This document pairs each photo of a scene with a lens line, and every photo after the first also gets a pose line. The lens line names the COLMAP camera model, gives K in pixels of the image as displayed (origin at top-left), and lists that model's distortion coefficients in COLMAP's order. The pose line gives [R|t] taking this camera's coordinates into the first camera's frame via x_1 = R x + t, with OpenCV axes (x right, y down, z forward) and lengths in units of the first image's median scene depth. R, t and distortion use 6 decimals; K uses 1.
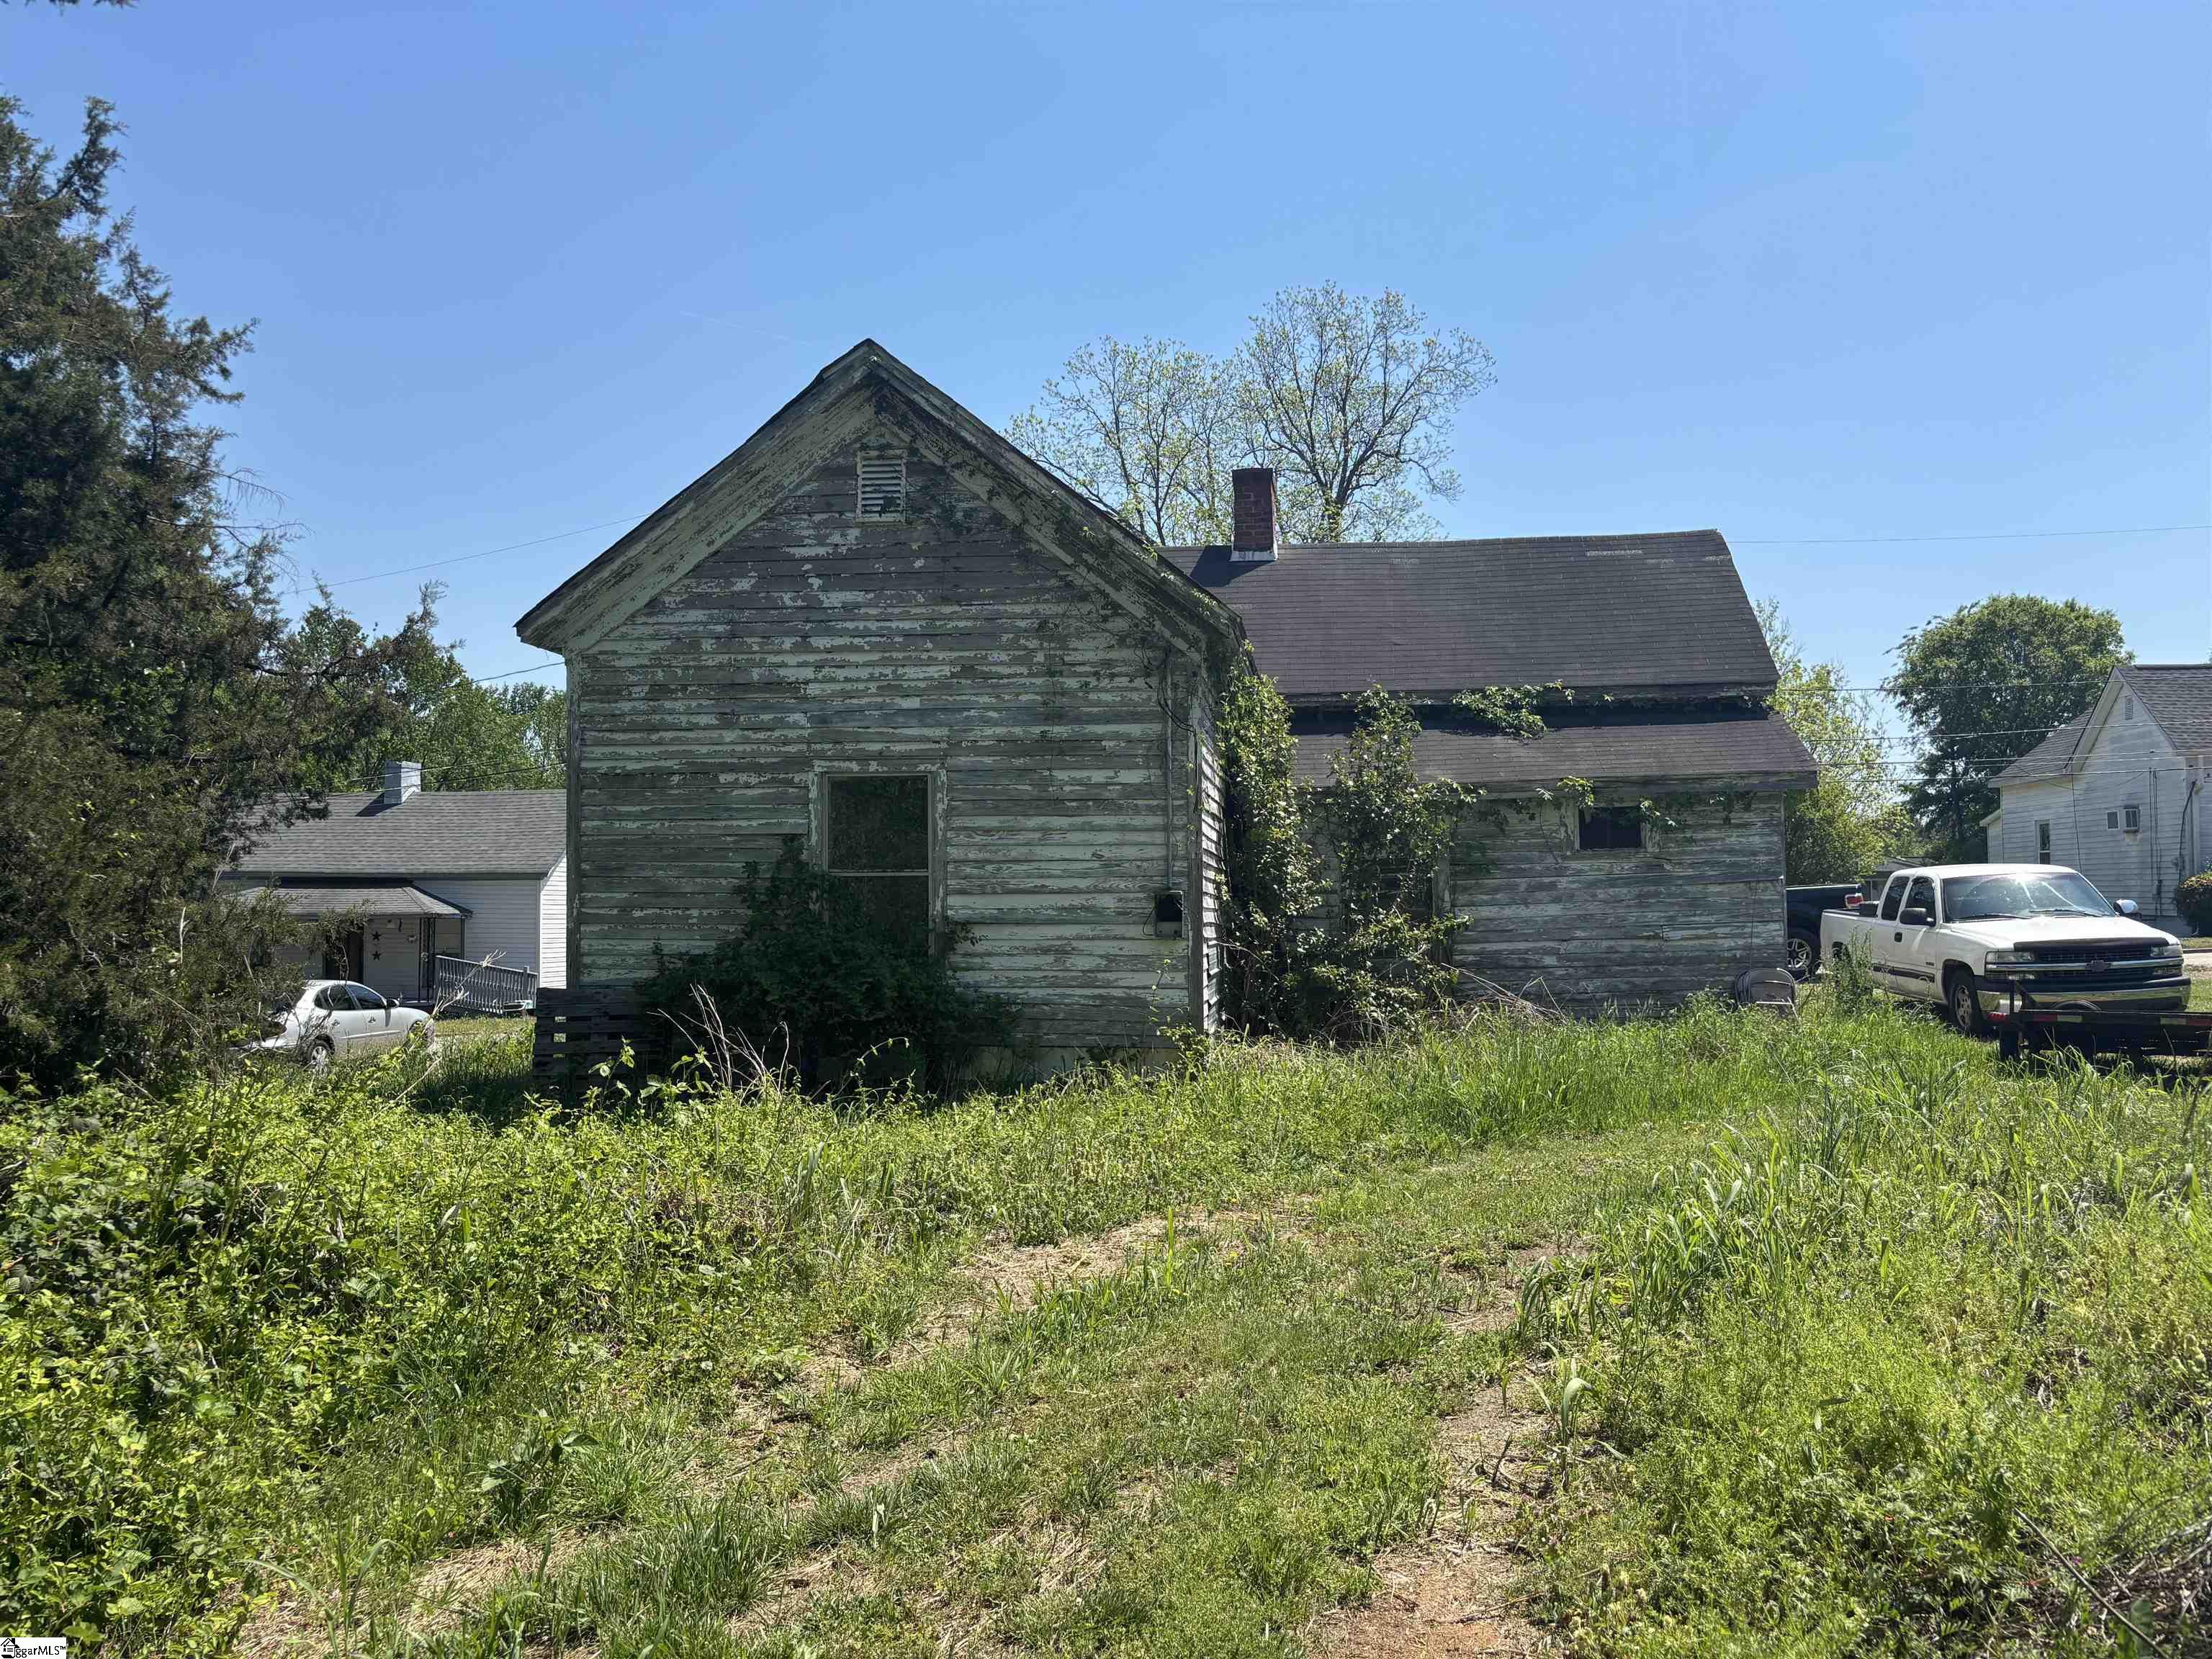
lens RADIAL K [[1704.8, 0, 1124.2], [0, 1704.8, 845.0], [0, 0, 1]] dist [0.091564, -0.128572]
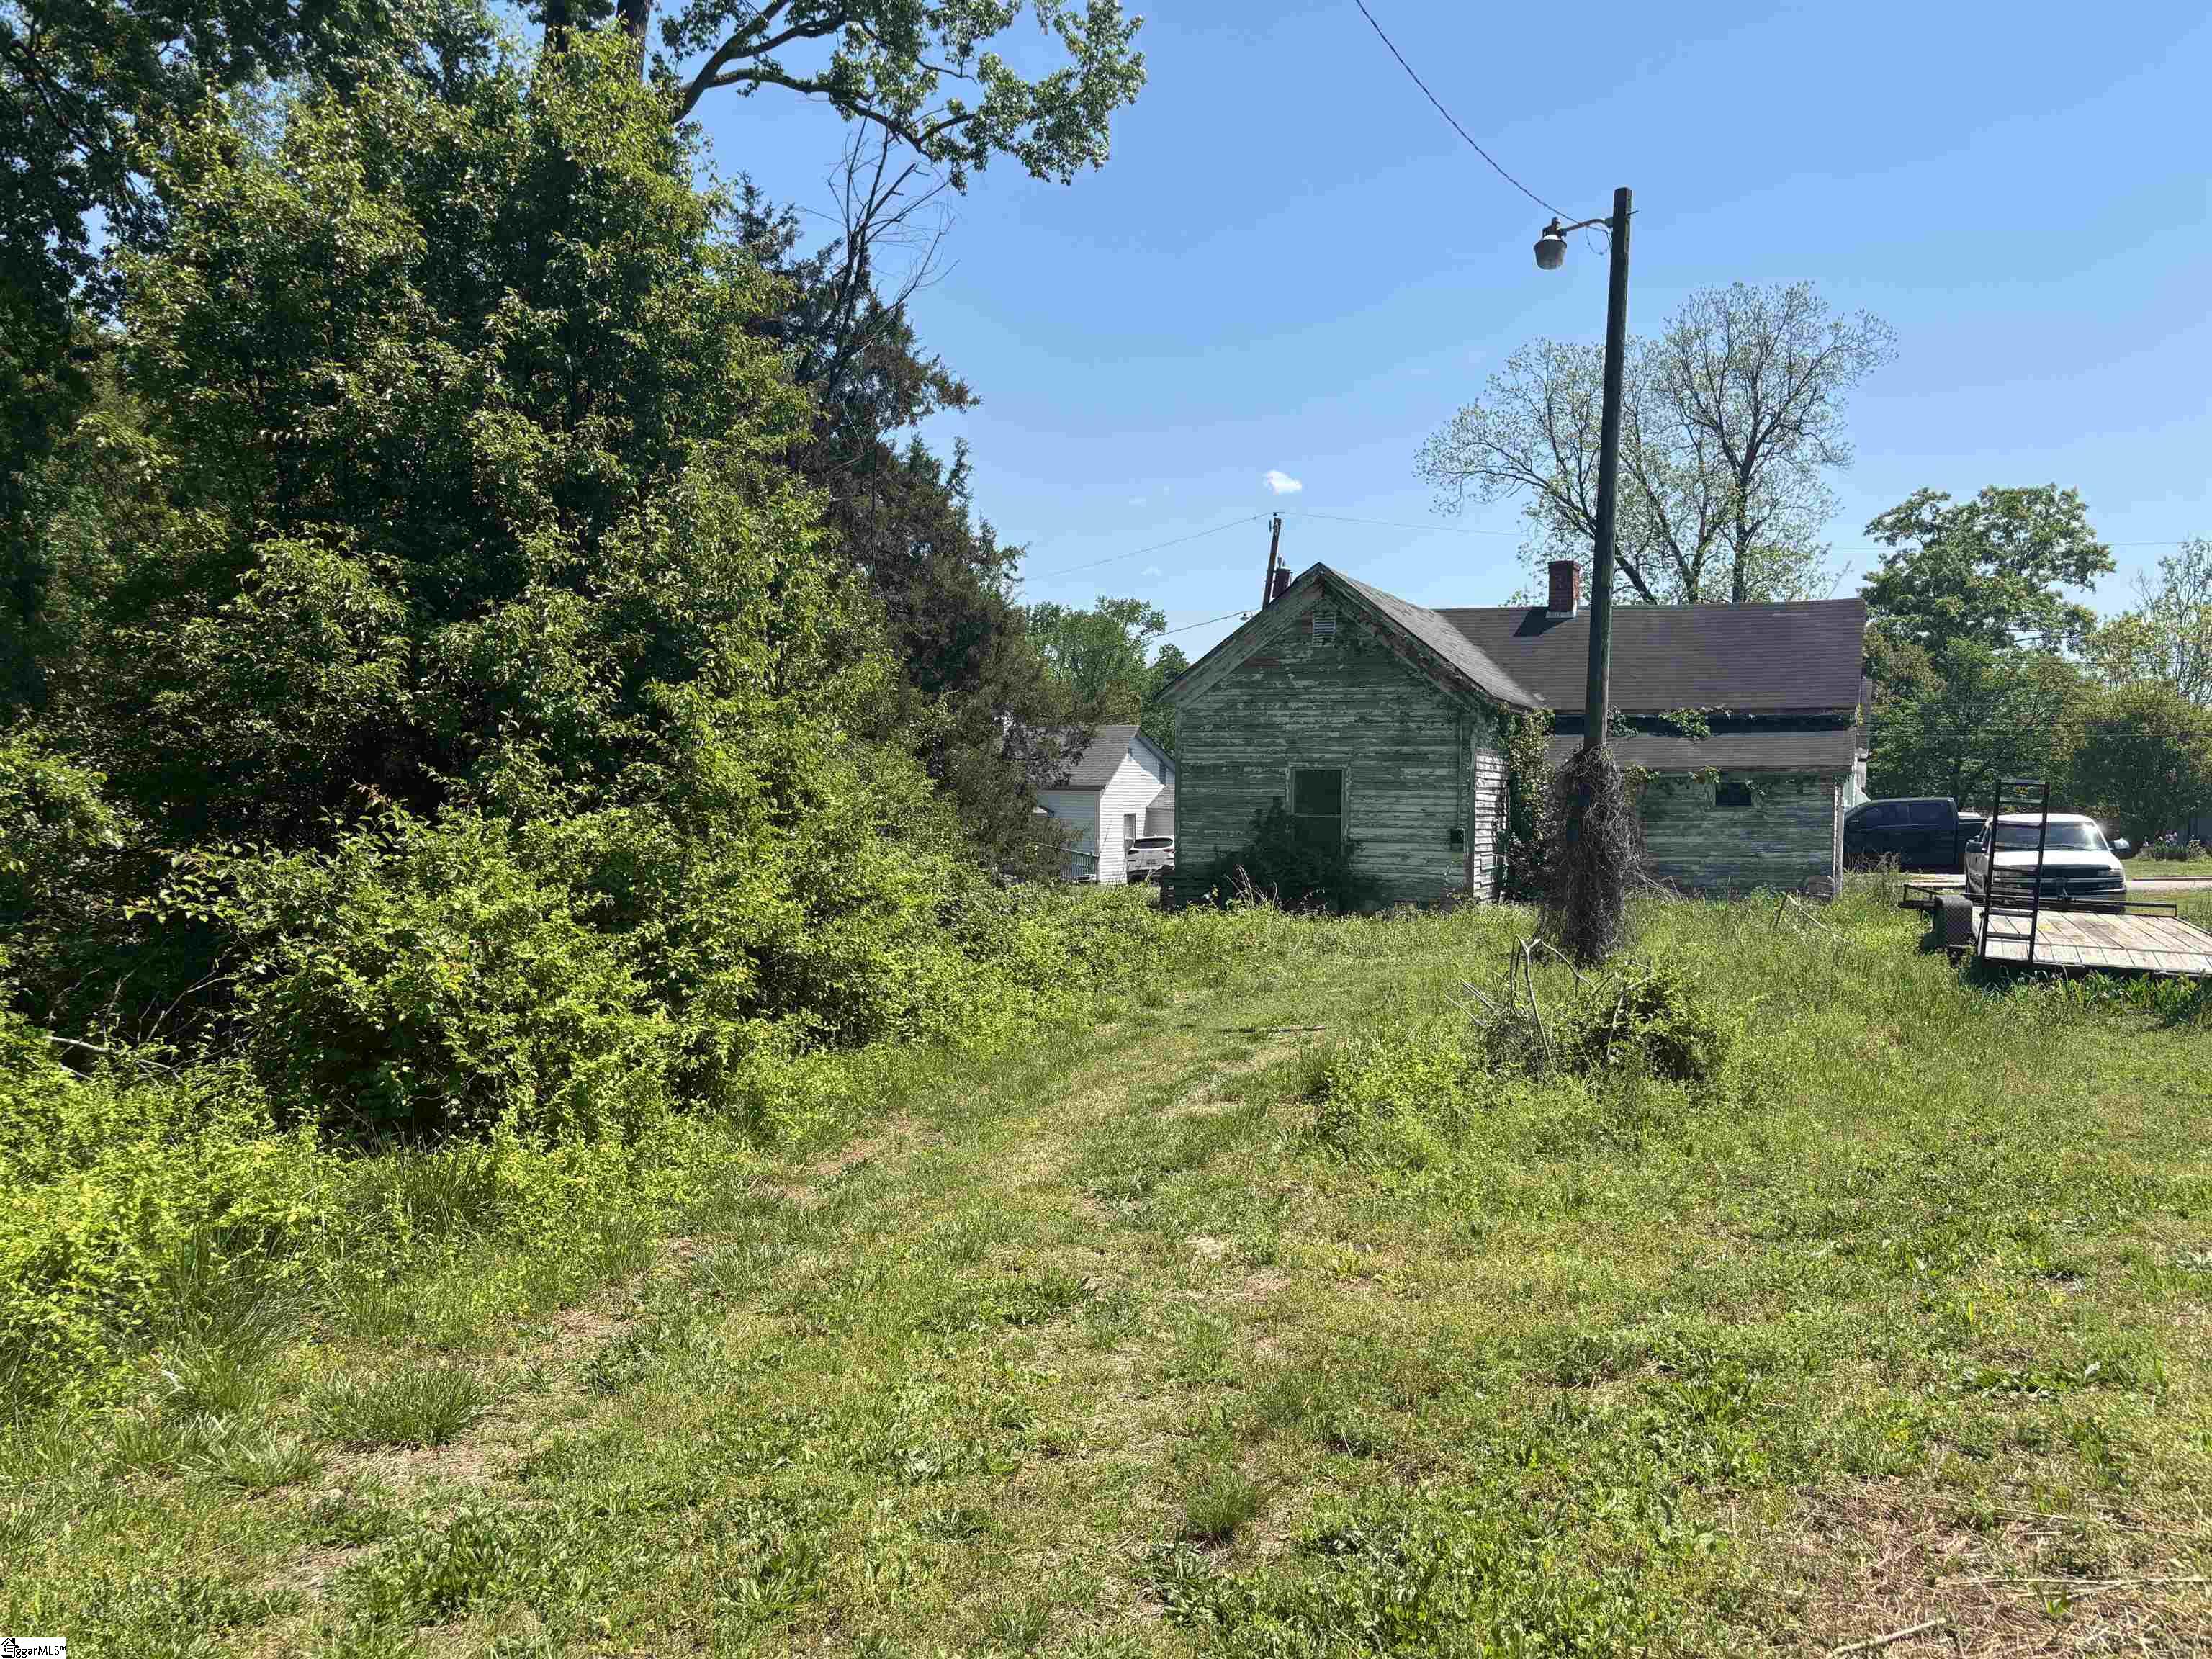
lens RADIAL K [[1704.8, 0, 1124.2], [0, 1704.8, 845.0], [0, 0, 1]] dist [0.091564, -0.128572]
pose [[0.962138, 0.027573, -0.271166, 0.163310], [-0.010420, 0.997864, 0.064496, -0.066963], [0.272365, -0.059228, 0.960369, -0.897673]]
